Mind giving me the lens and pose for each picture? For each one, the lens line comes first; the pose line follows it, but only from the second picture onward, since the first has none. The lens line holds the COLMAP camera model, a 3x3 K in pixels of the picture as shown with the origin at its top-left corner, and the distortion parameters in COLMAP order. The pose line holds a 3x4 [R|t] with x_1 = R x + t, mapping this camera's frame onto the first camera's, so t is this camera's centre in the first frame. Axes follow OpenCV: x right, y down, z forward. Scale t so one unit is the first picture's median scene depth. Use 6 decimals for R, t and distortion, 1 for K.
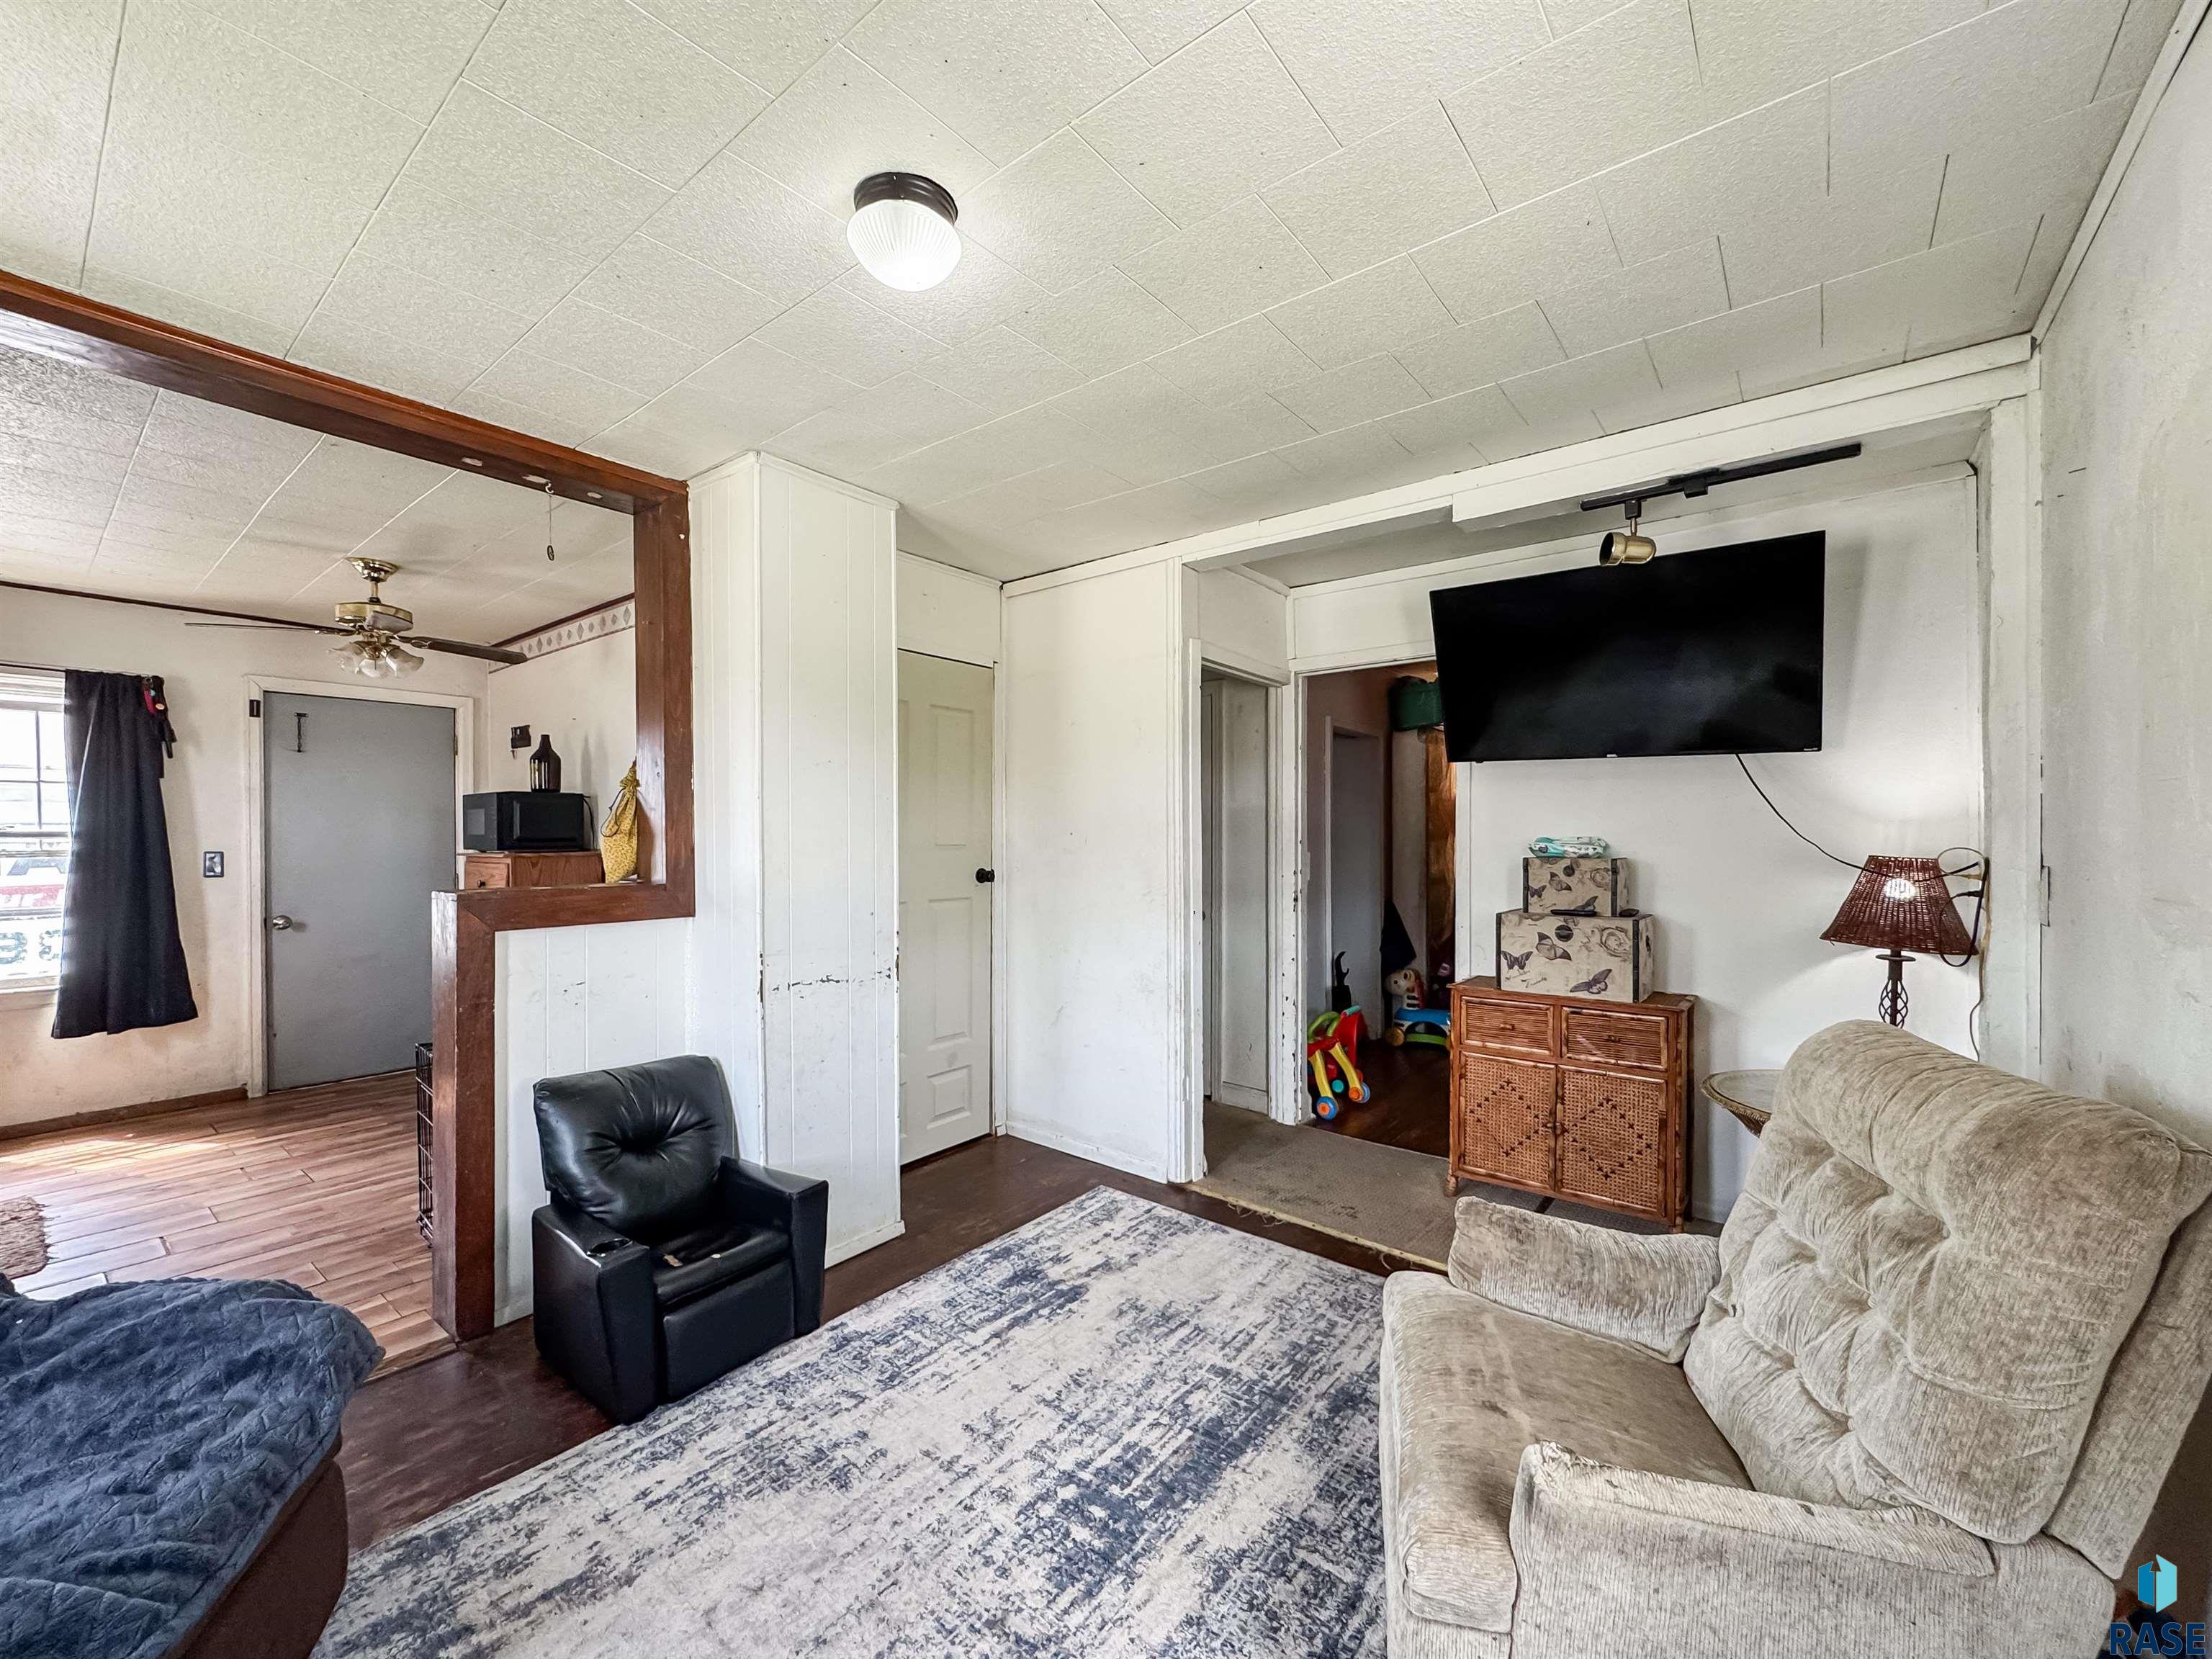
lens RADIAL K [[883.5, 0, 1110.8], [0, 883.5, 833.3], [0, 0, 1]] dist [-0.002885, 0.000479]
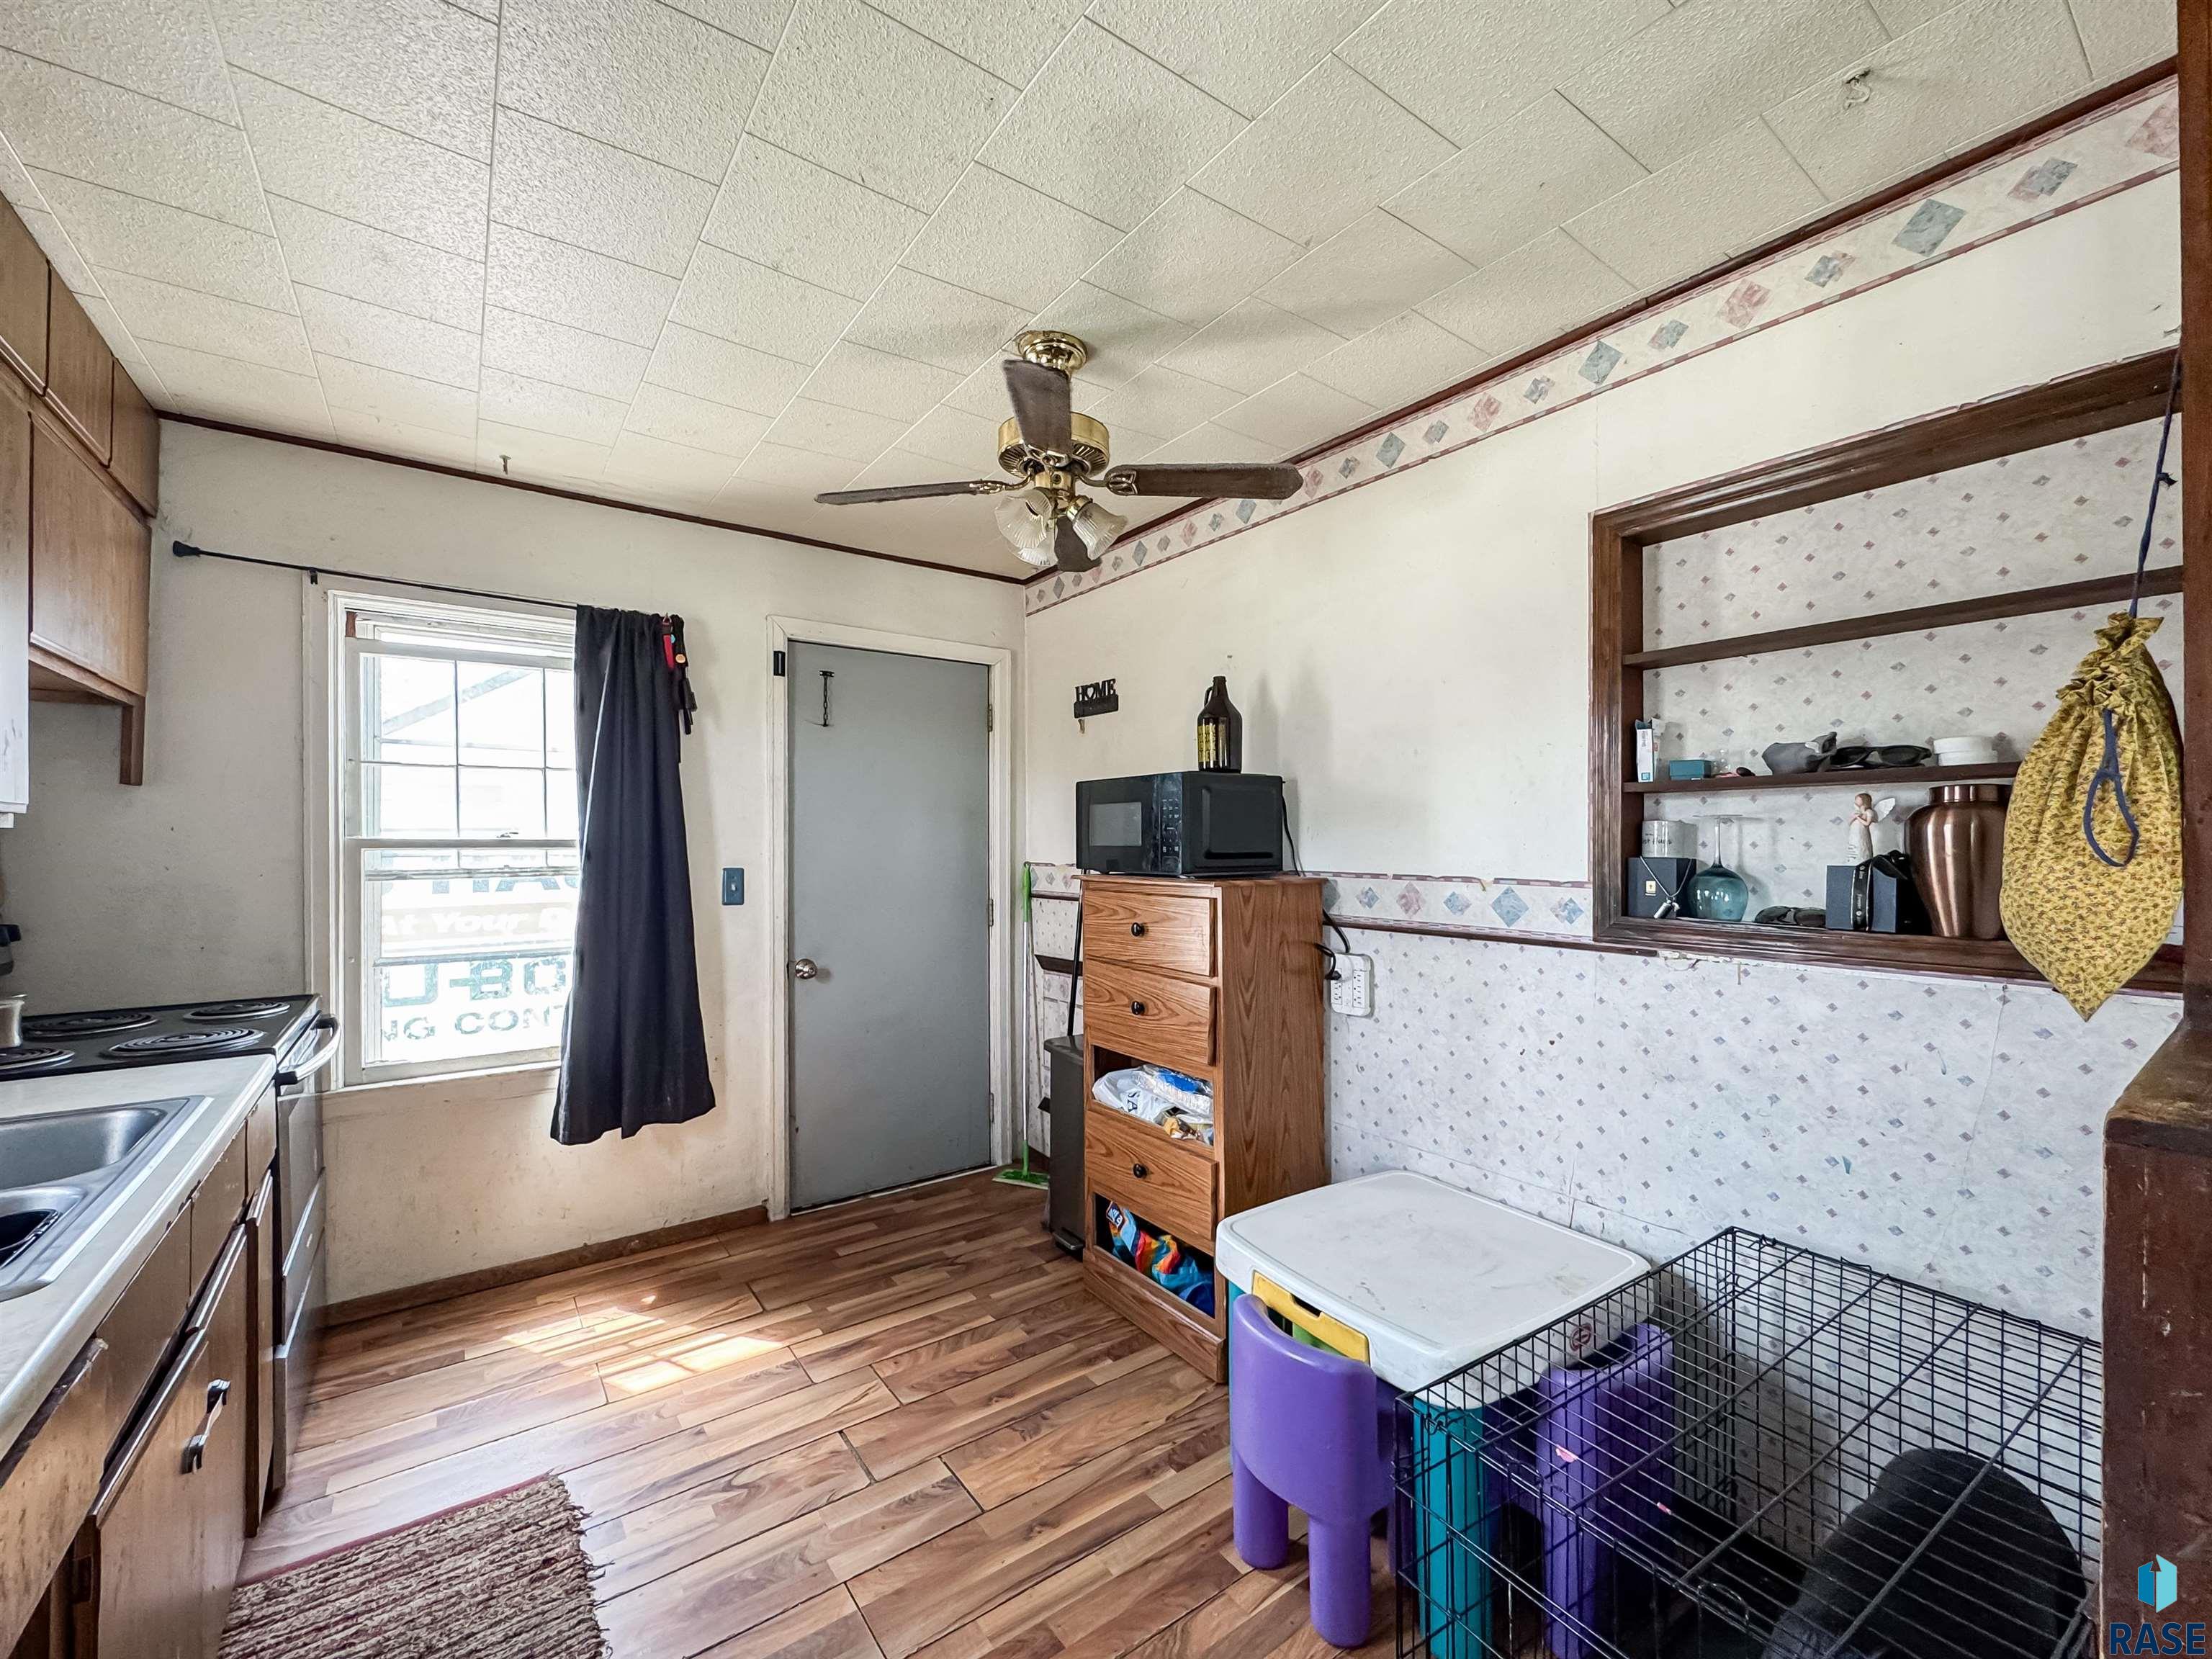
lens RADIAL K [[883.5, 0, 1110.8], [0, 883.5, 833.3], [0, 0, 1]] dist [-0.002885, 0.000479]
pose [[0.964986, -0.000550, -0.262301, -0.563602], [-0.001055, 0.999982, -0.005976, -0.003305], [0.262299, 0.006044, 0.964968, 0.415758]]
